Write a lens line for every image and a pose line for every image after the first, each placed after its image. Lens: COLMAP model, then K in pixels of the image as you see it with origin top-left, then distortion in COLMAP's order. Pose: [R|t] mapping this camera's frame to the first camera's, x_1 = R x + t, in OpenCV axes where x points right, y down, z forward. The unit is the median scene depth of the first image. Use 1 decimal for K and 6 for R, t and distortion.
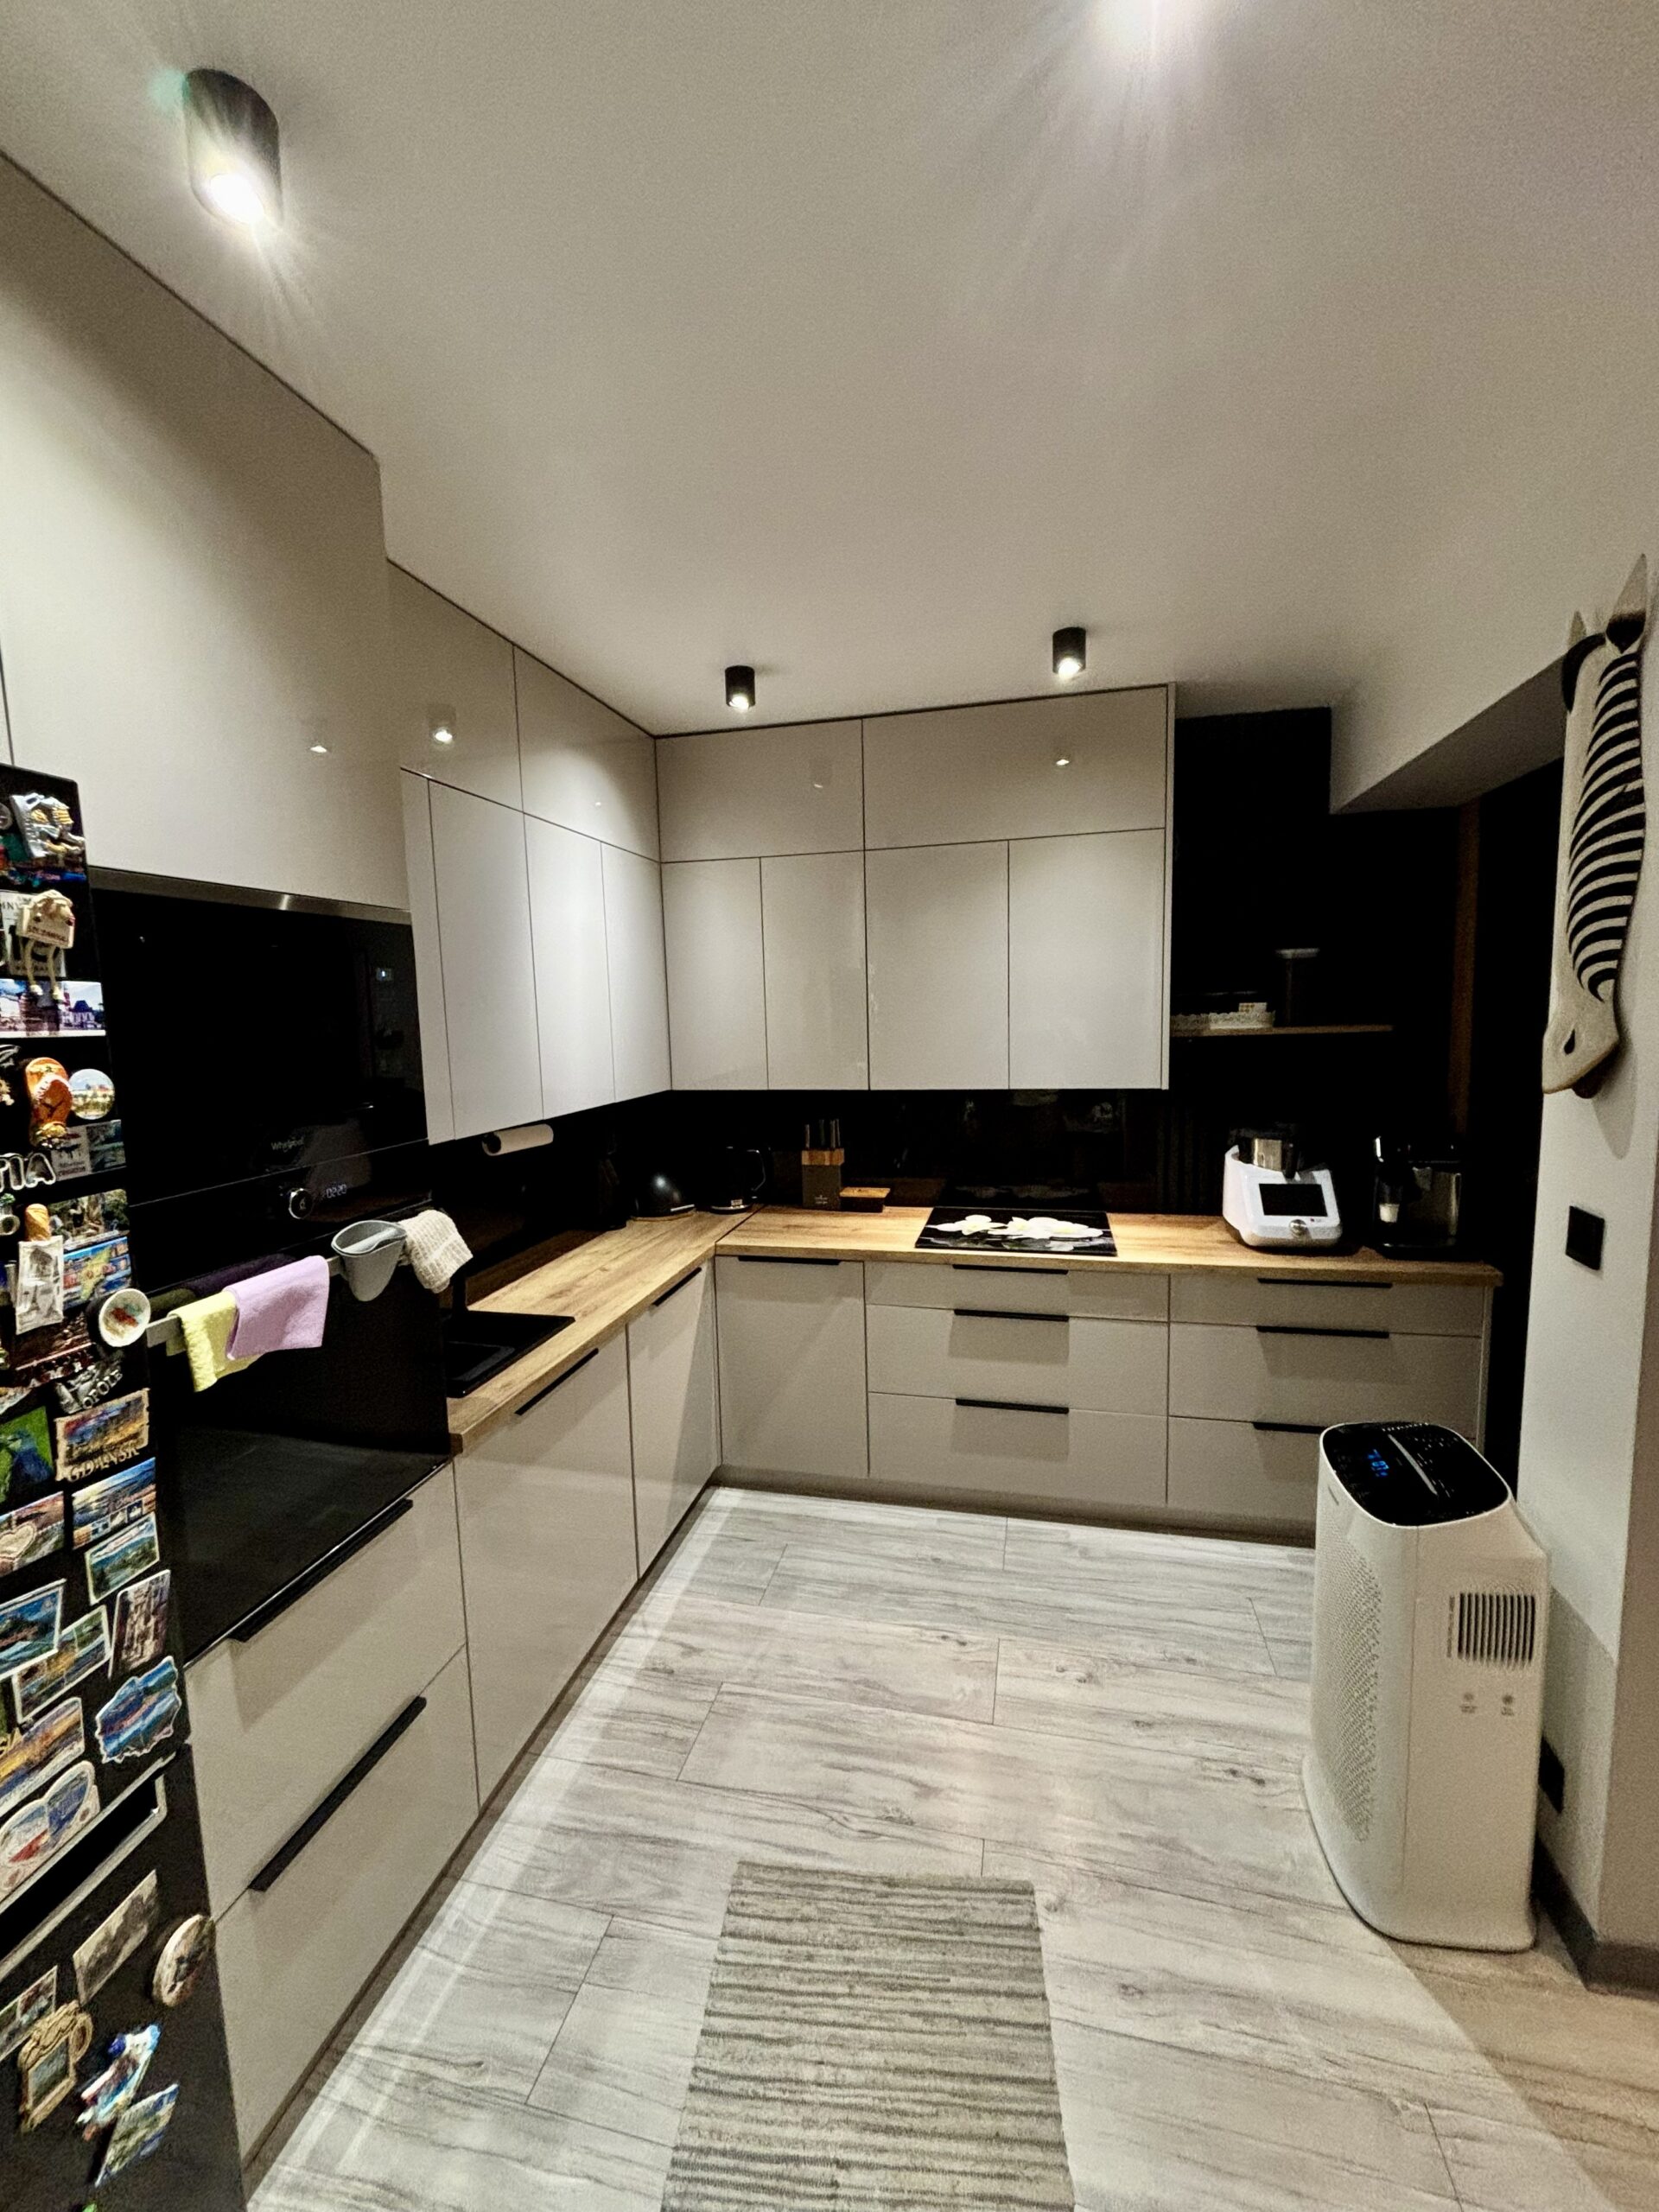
lens RADIAL K [[889.3, 0, 825.6], [0, 889.3, 1099.1], [0, 0, 1]] dist [-0.001665, 0.000620]
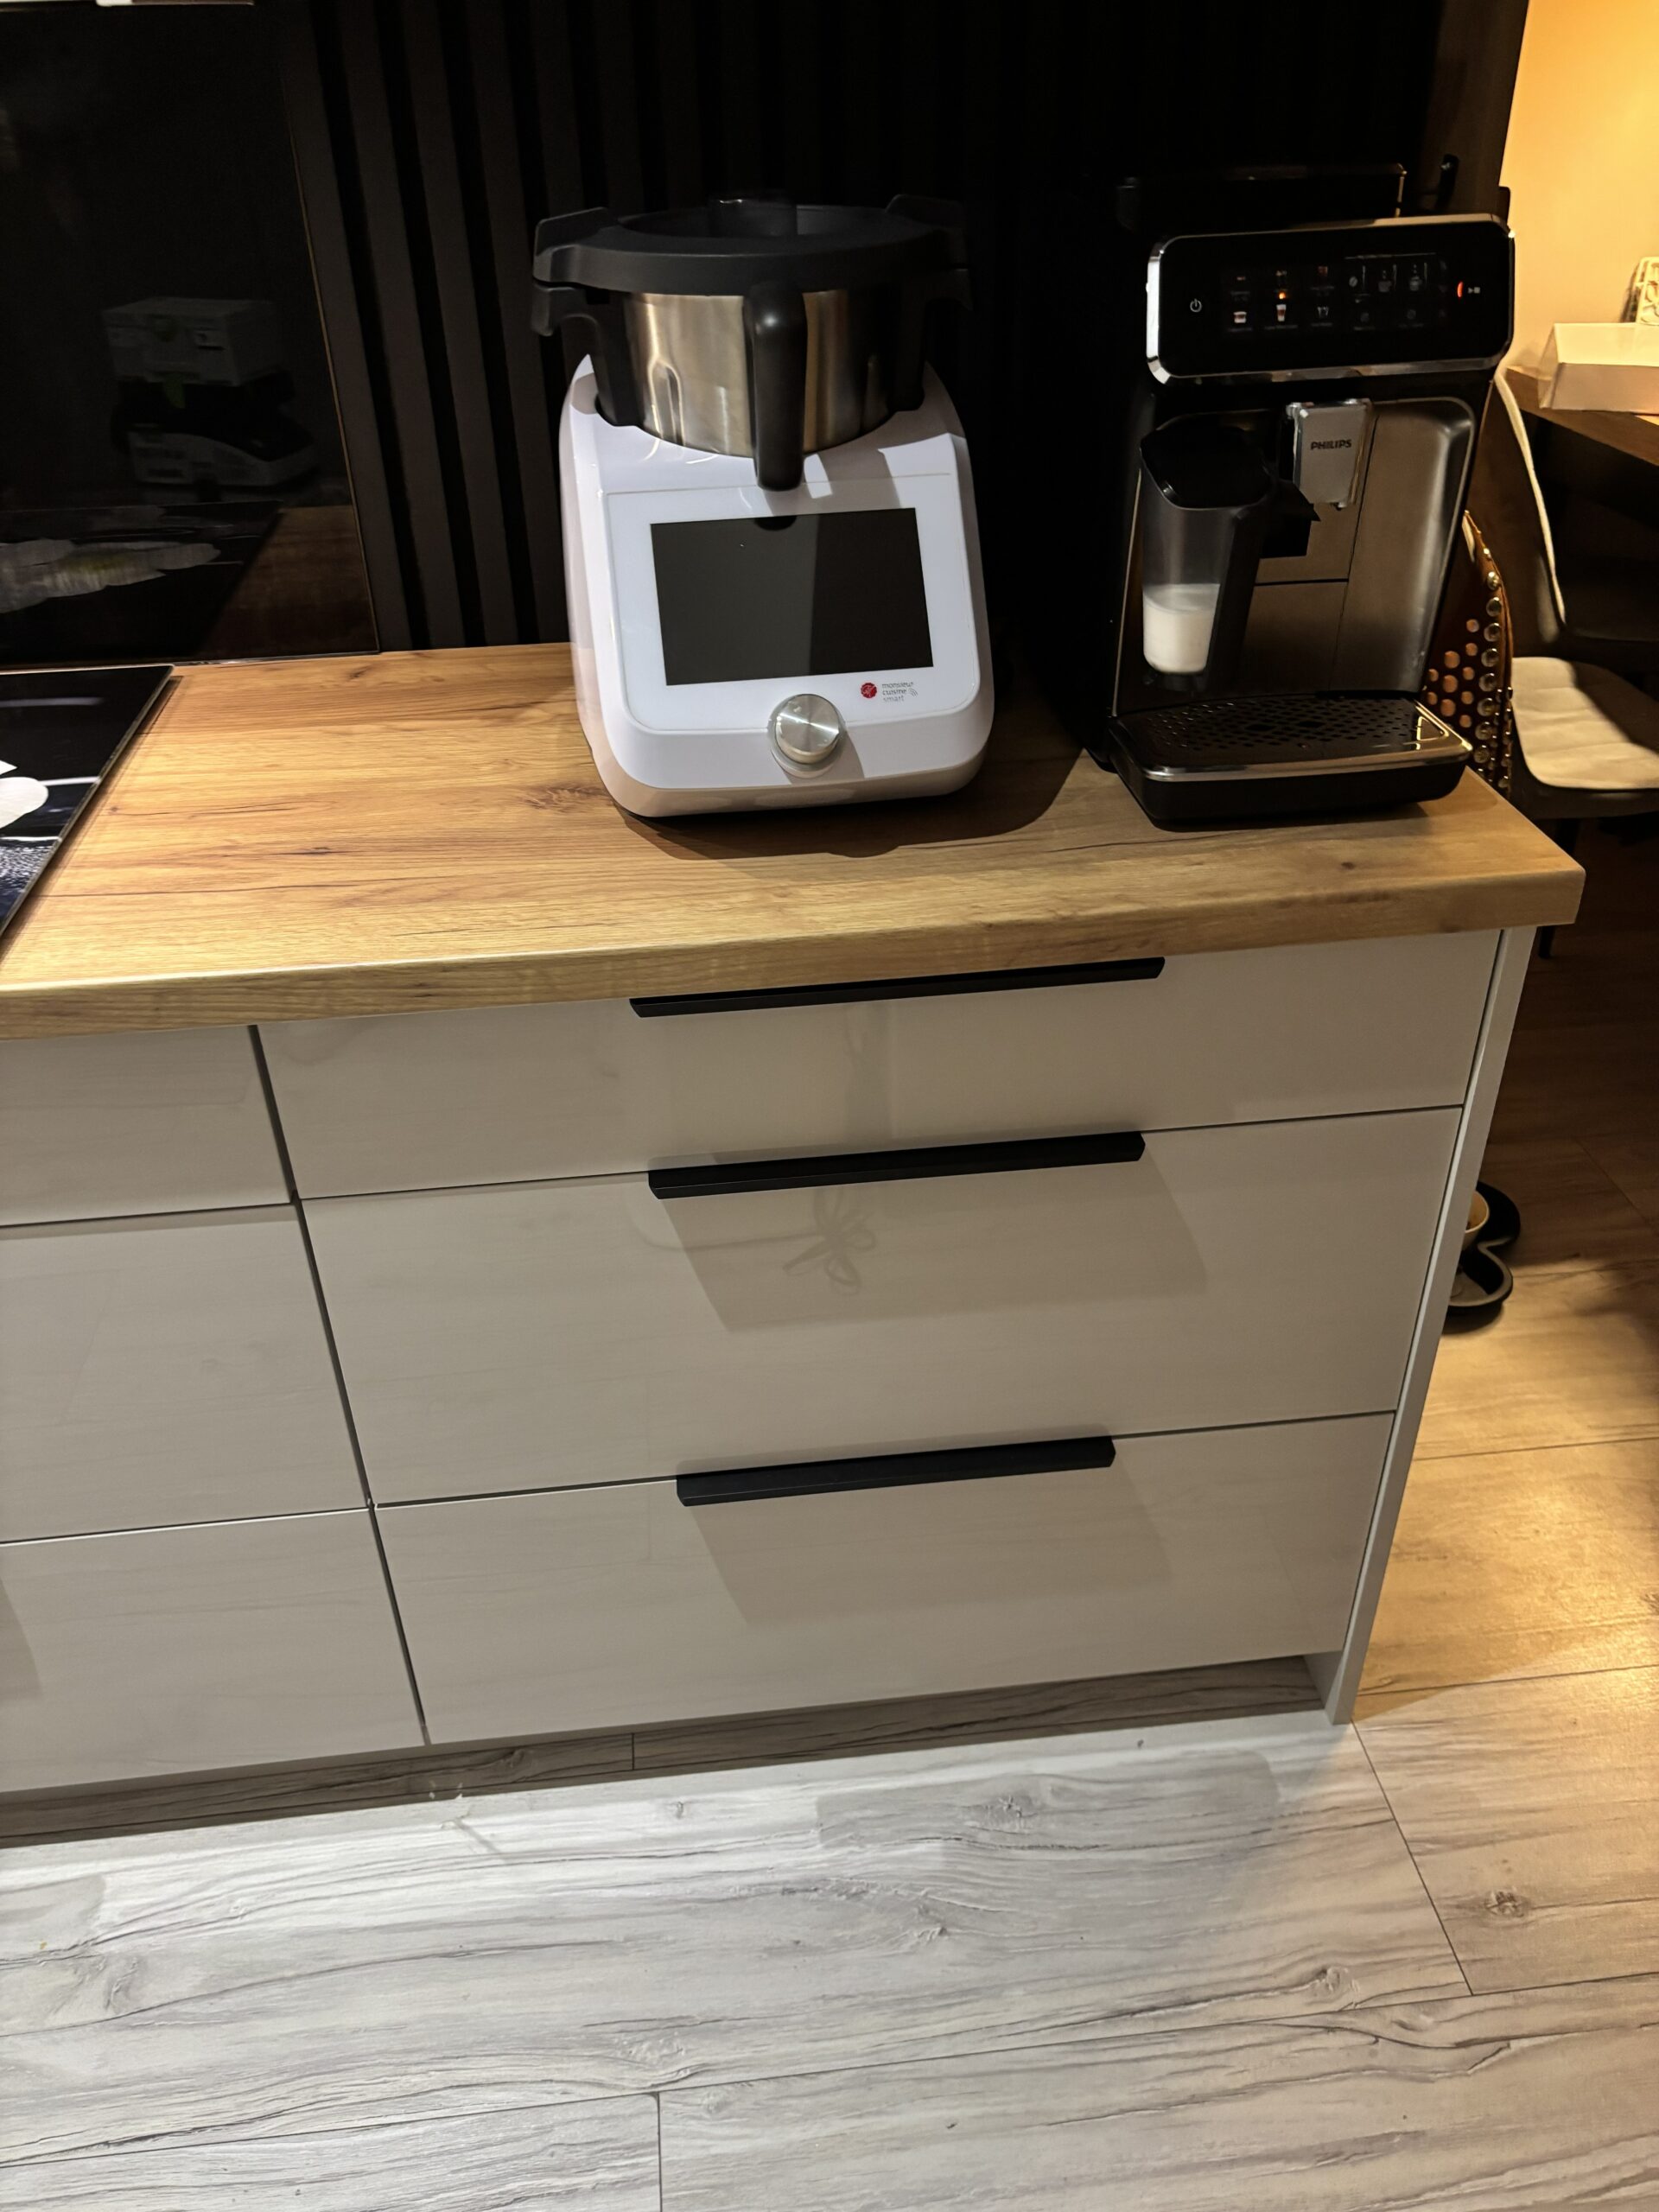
lens RADIAL K [[1682.0, 0, 816.9], [0, 1682.0, 1109.0], [0, 0, 1]] dist [0.036599, -0.043324]
pose [[0.941611, -0.181476, 0.283610, 0.407189], [0.034456, 0.889832, 0.454985, 0.038524], [-0.334934, -0.418646, 0.844129, 0.621834]]
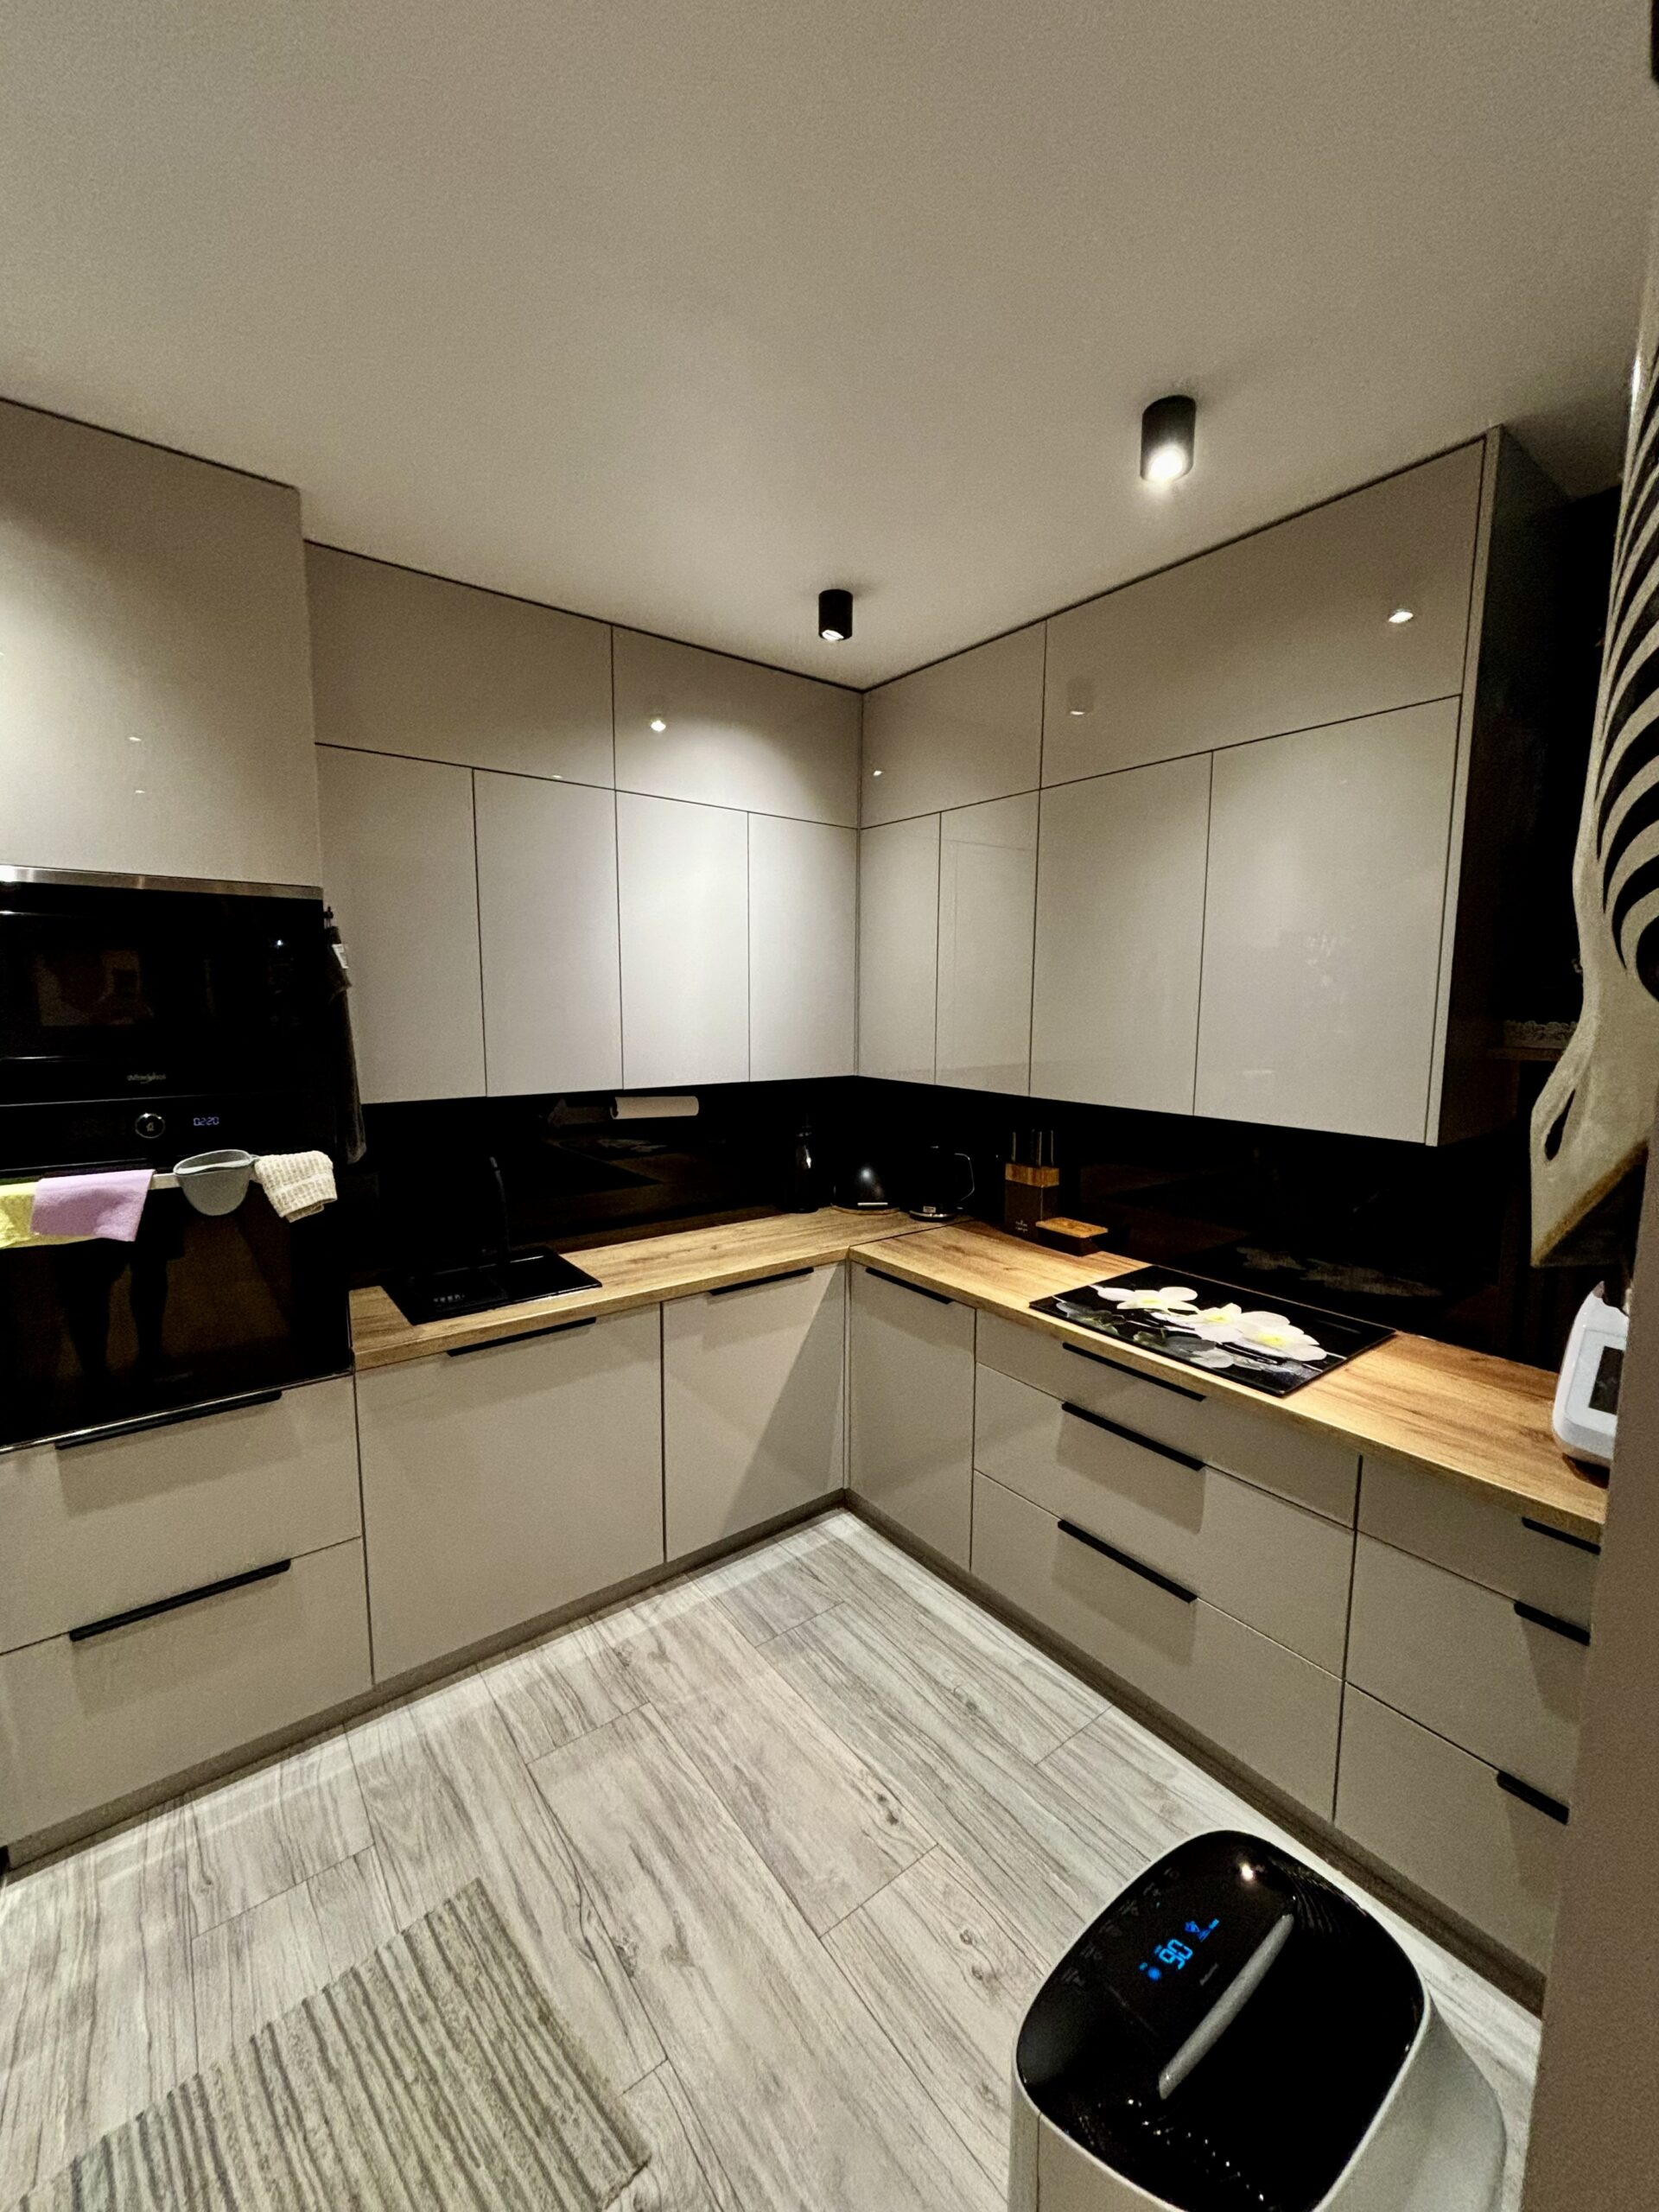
lens RADIAL K [[889.3, 0, 829.3], [0, 889.3, 1098.9], [0, 0, 1]] dist [-0.001665, 0.000620]
pose [[0.777850, 0.105279, -0.619569, 0.466361], [-0.094172, 0.994263, 0.050717, -0.037351], [0.621354, 0.018896, 0.783302, 0.314578]]
